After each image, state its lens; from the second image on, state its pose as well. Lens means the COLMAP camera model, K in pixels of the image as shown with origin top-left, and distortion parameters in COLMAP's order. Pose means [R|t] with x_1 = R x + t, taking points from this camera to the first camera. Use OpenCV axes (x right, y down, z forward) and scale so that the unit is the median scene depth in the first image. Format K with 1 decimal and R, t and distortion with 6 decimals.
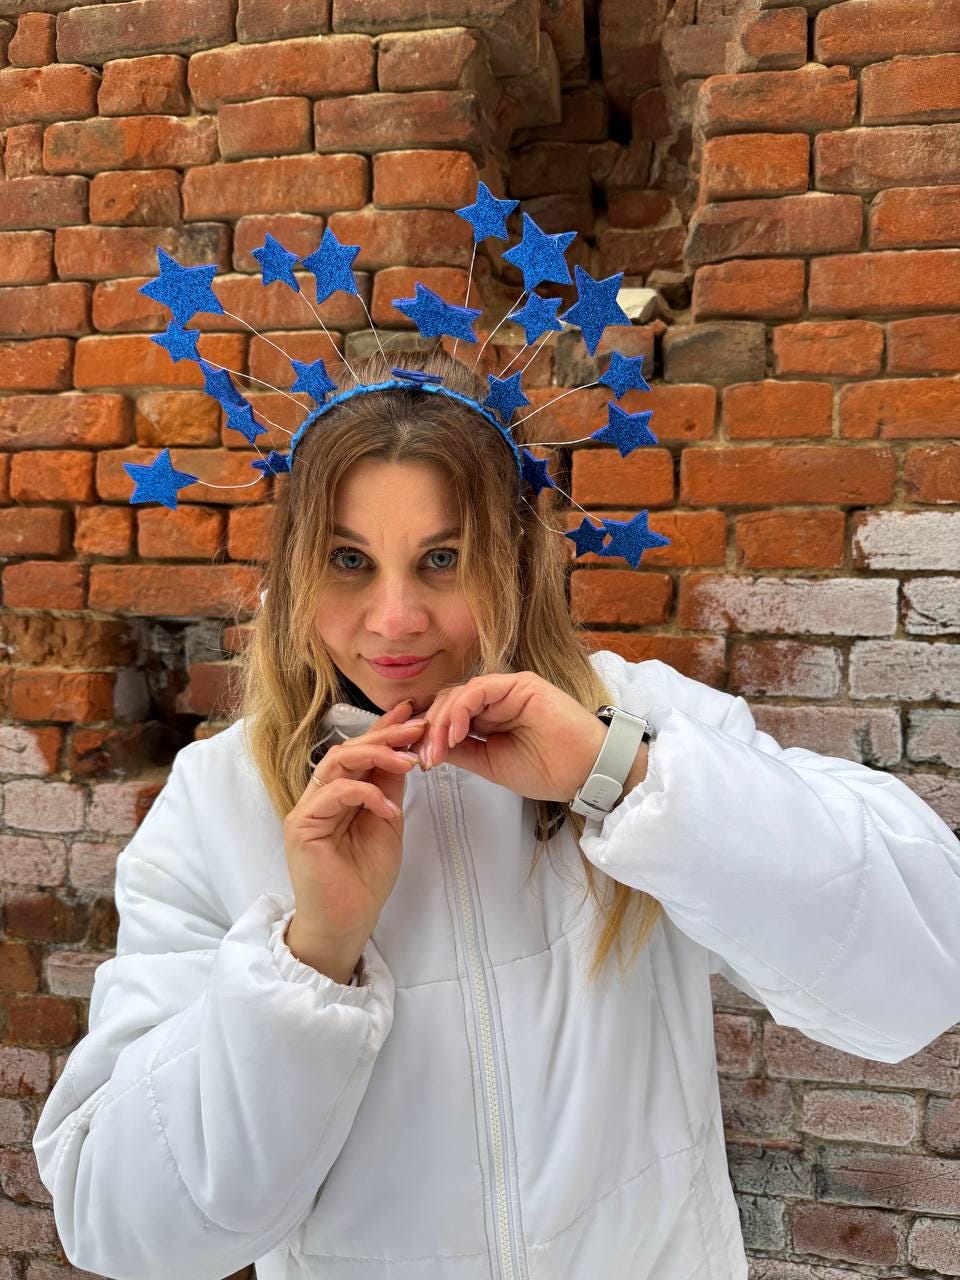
lens RADIAL K [[888.9, 0, 477.9], [0, 888.9, 639.0], [0, 0, 1]] dist [-0.007808, -0.012797]
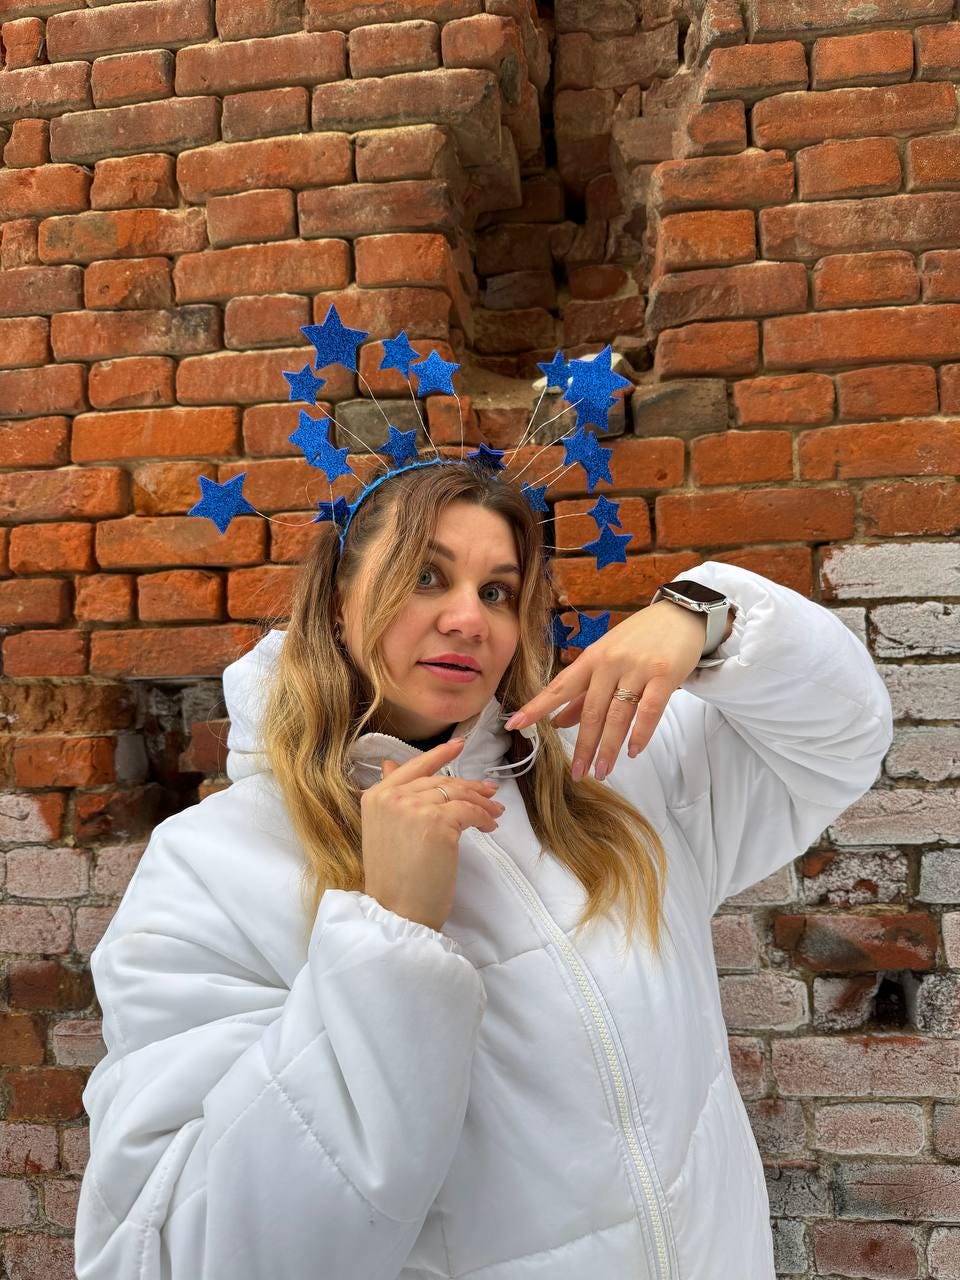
lens RADIAL K [[888.9, 0, 471.9], [0, 888.9, 640.8], [0, 0, 1]] dist [-0.007808, -0.012797]
pose [[0.997981, -0.045609, 0.044197, -0.047296], [0.048813, 0.996035, -0.074369, 0.028121], [-0.040629, 0.076376, 0.996251, -0.044388]]
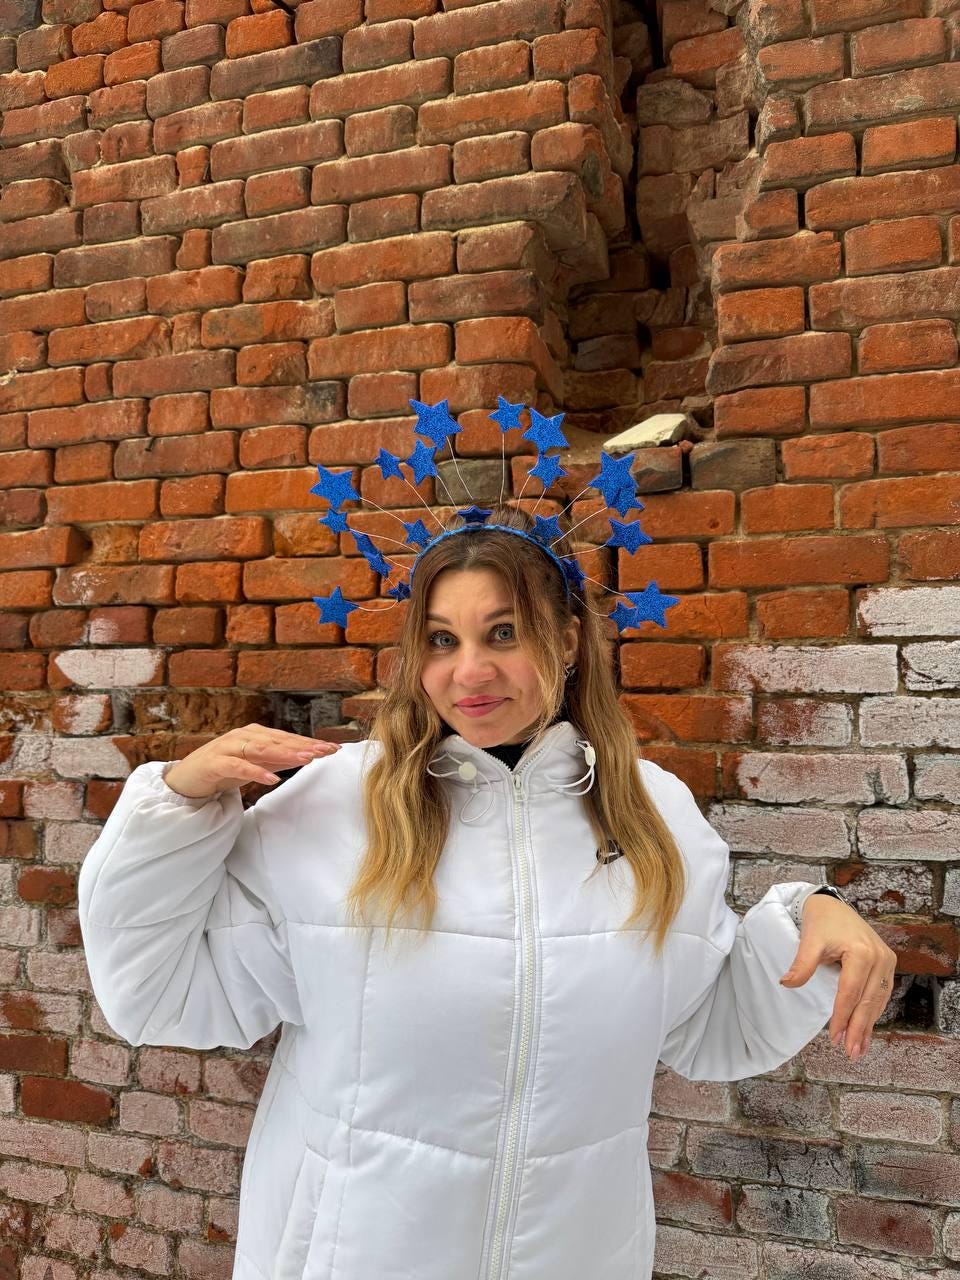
lens RADIAL K [[888.9, 0, 486.2], [0, 888.9, 646.2], [0, 0, 1]] dist [-0.007808, -0.012797]
pose [[0.993730, -0.027576, -0.108354, 0.053249], [0.018498, 0.996302, -0.083911, 0.022956], [0.110267, 0.081380, 0.990565, -0.222668]]
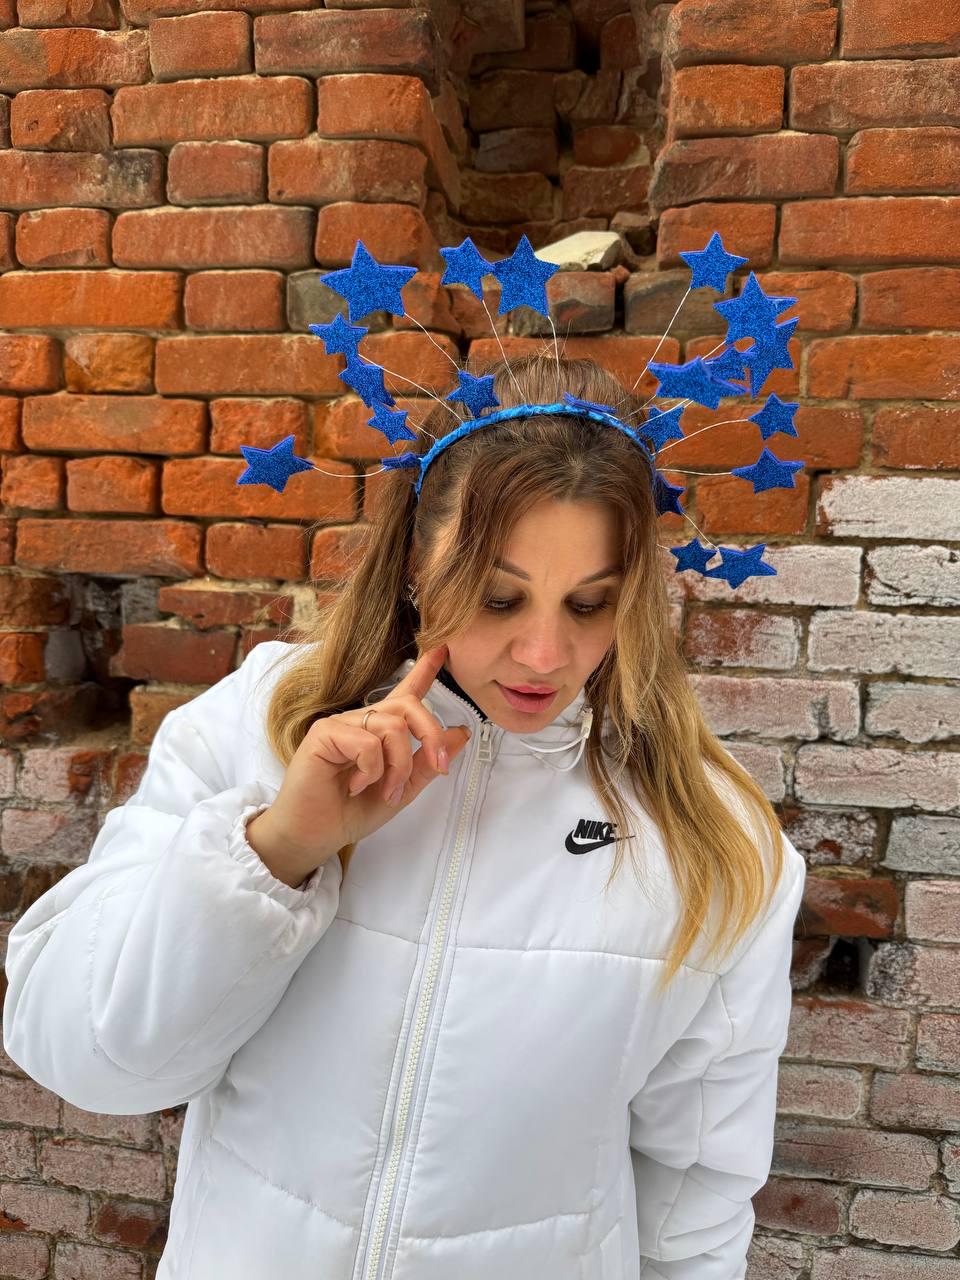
lens RADIAL K [[888.9, 0, 475.7], [0, 888.9, 636.8], [0, 0, 1]] dist [-0.007808, -0.012797]
pose [[0.999587, 0.010763, 0.026664, 0.029452], [-0.012192, 0.998465, 0.054032, -0.016408], [-0.026041, -0.054334, 0.998183, 0.044683]]
